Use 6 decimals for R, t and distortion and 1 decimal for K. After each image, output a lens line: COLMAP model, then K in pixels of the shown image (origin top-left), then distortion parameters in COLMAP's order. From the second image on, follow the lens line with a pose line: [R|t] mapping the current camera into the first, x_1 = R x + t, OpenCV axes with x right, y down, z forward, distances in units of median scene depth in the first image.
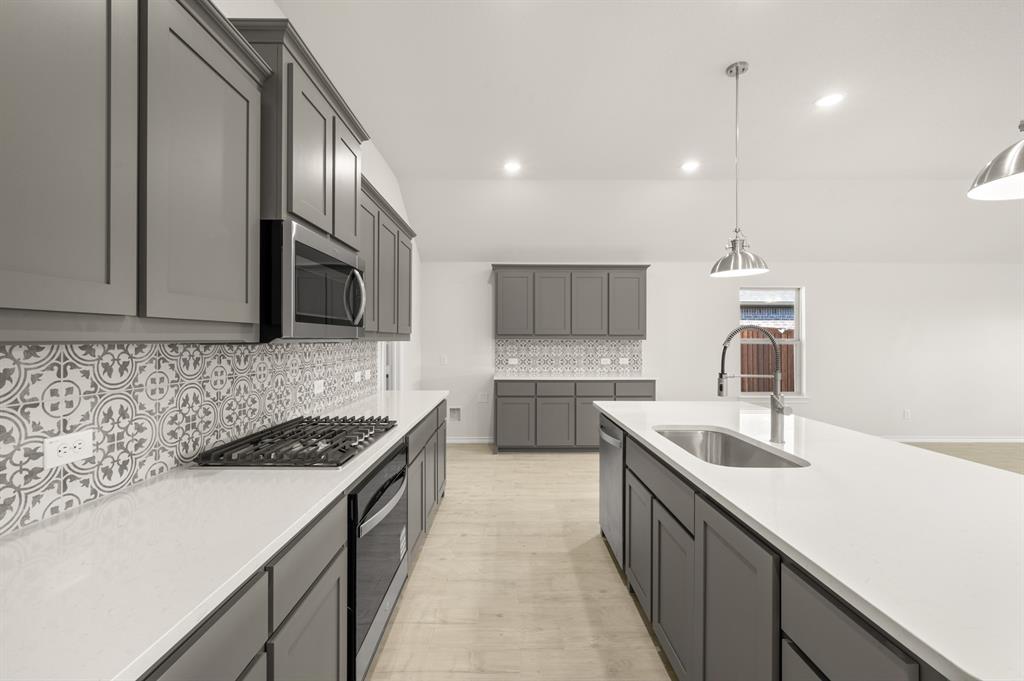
lens RADIAL K [[423.1, 0, 511.4], [0, 423.1, 339.1], [0, 0, 1]] dist [-0.000801, 0.000108]
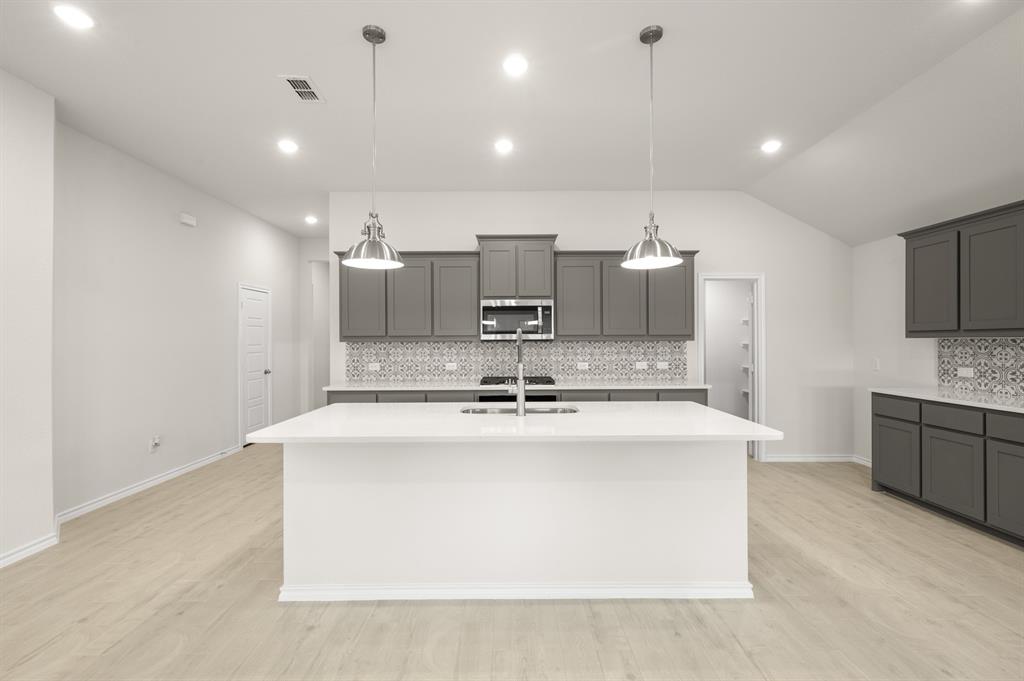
lens RADIAL K [[440.8, 0, 512.0], [0, 440.8, 340.5], [0, 0, 1]] dist [0.000966, 0.000168]
pose [[-0.004813, -0.003392, -0.999983, 1.373930], [0.005486, 0.999979, -0.003419, 0.007605], [0.999973, -0.005502, -0.004794, 0.665797]]
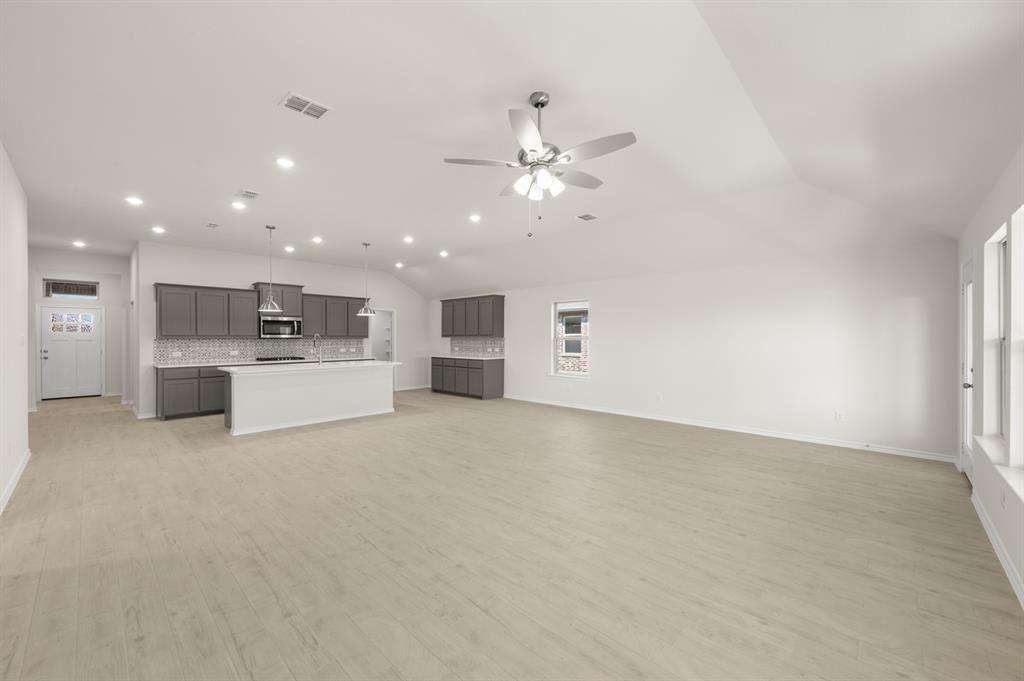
lens RADIAL K [[402.3, 0, 512.0], [0, 402.3, 340.5], [0, 0, 1]] dist [-0.000180, 0.000064]
pose [[0.717707, 0.001372, -0.696344, 2.980862], [0.004222, 0.999971, 0.006322, 0.008195], [0.696333, -0.007477, 0.717680, -0.268648]]
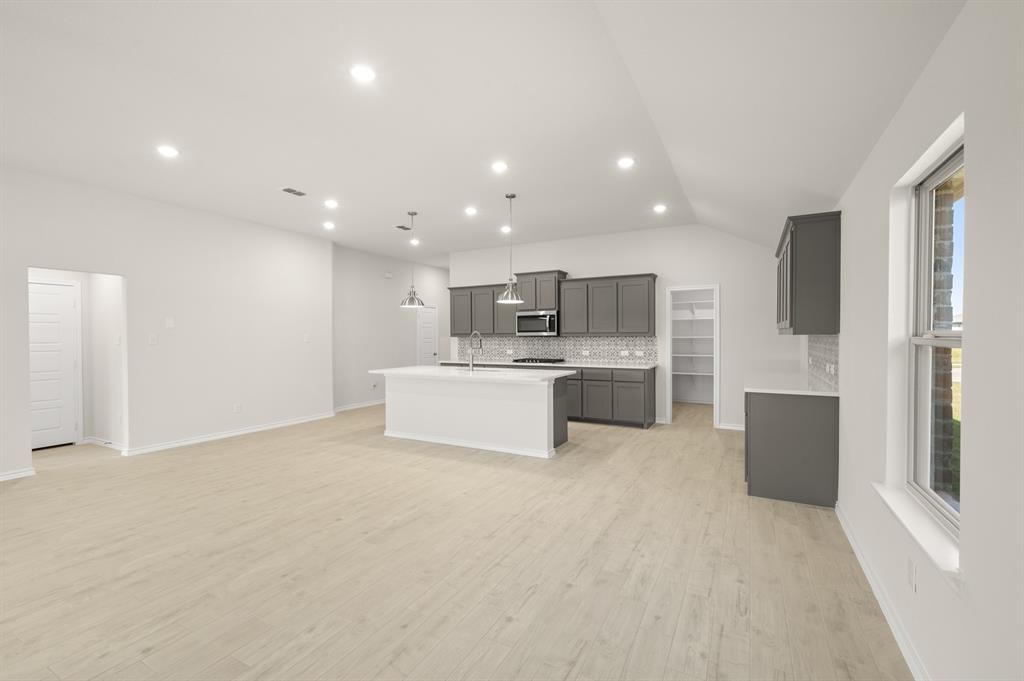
lens RADIAL K [[435.6, 0, 512.0], [0, 435.6, 340.5], [0, 0, 1]] dist [0.001196, 0.000211]
pose [[-0.486901, 0.010608, -0.873393, 2.138963], [0.005946, 0.999943, 0.008830, 0.004375], [0.873437, -0.000894, -0.486936, 1.857908]]
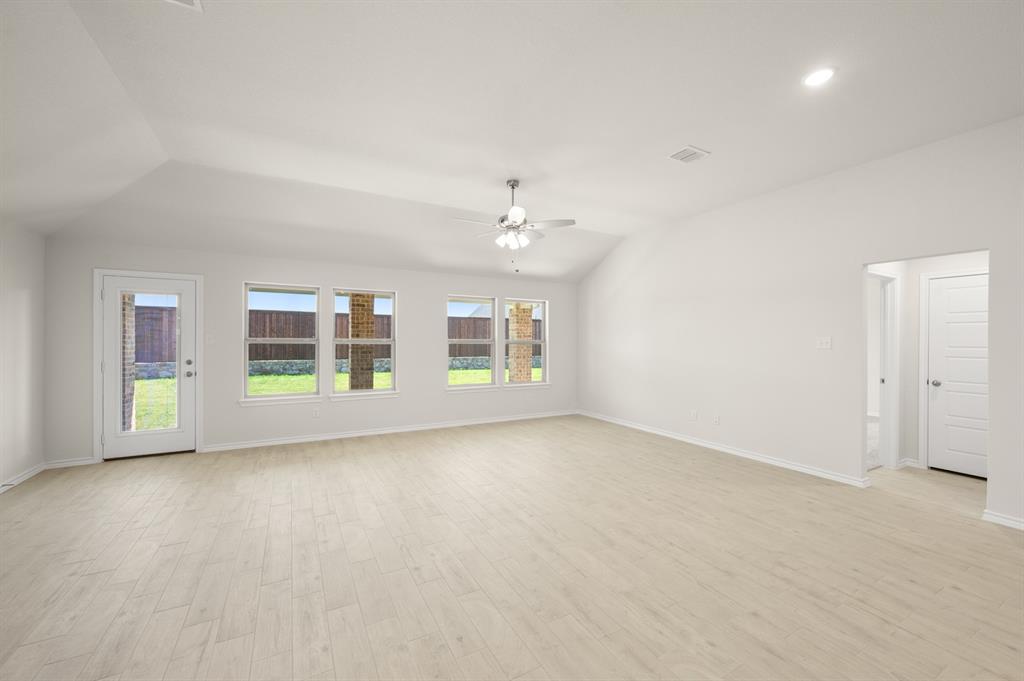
lens RADIAL K [[402.3, 0, 512.0], [0, 402.3, 340.5], [0, 0, 1]] dist [-0.000180, 0.000064]
pose [[-0.474096, -0.007425, 0.880442, 0.959841], [-0.006647, 0.999966, 0.004854, 0.001525], [-0.880448, -0.003551, -0.474129, 1.243788]]
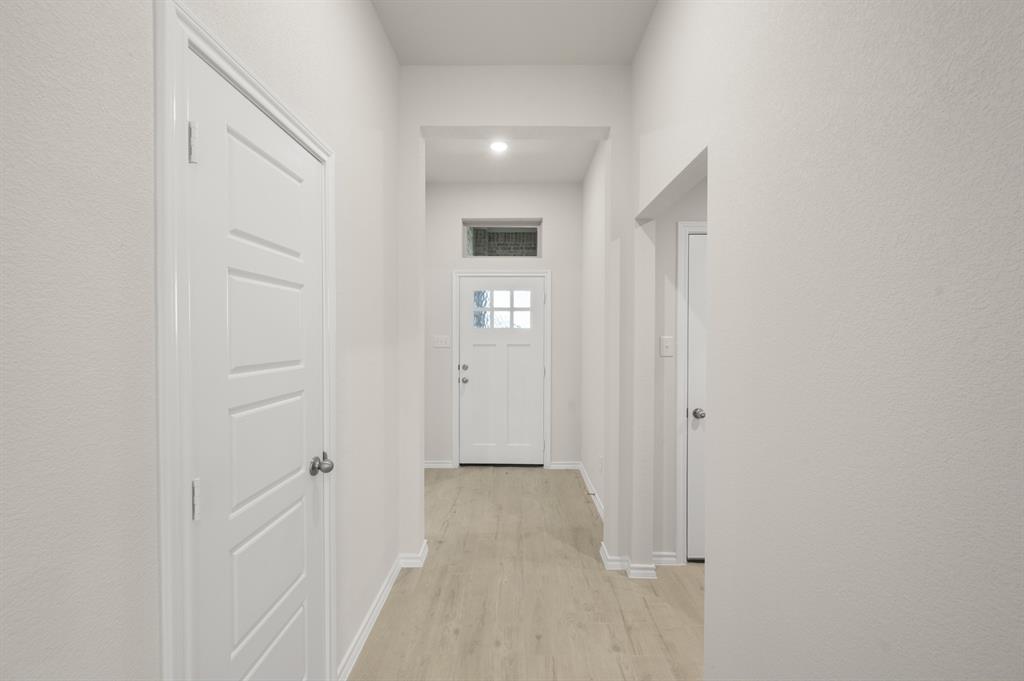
lens RADIAL K [[402.3, 0, 512.0], [0, 402.3, 340.5], [0, 0, 1]] dist [-0.000180, 0.000064]
pose [[-0.024461, 0.005695, -0.999685, -0.358361], [0.000055, 0.999984, 0.005696, -0.013735], [0.999701, 0.000085, -0.024461, -0.334402]]
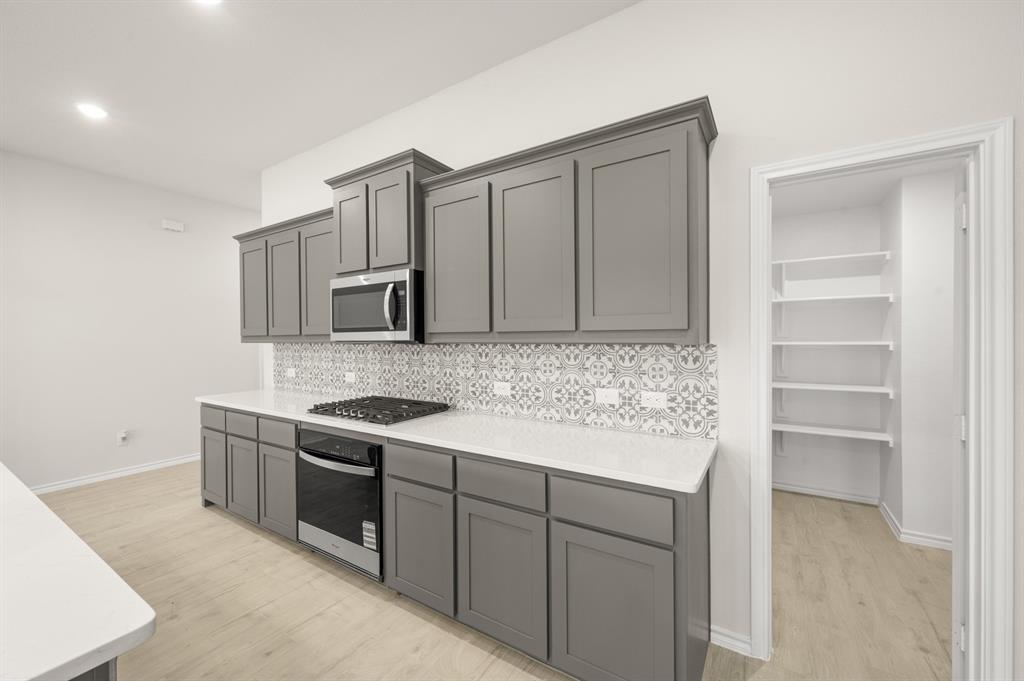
lens RADIAL K [[402.3, 0, 512.0], [0, 402.3, 340.5], [0, 0, 1]] dist [-0.000180, 0.000064]
pose [[-0.543411, 0.008424, -0.839425, 0.305413], [0.007144, 0.999960, 0.005410, -0.004776], [0.839437, -0.003057, -0.543449, 1.448933]]
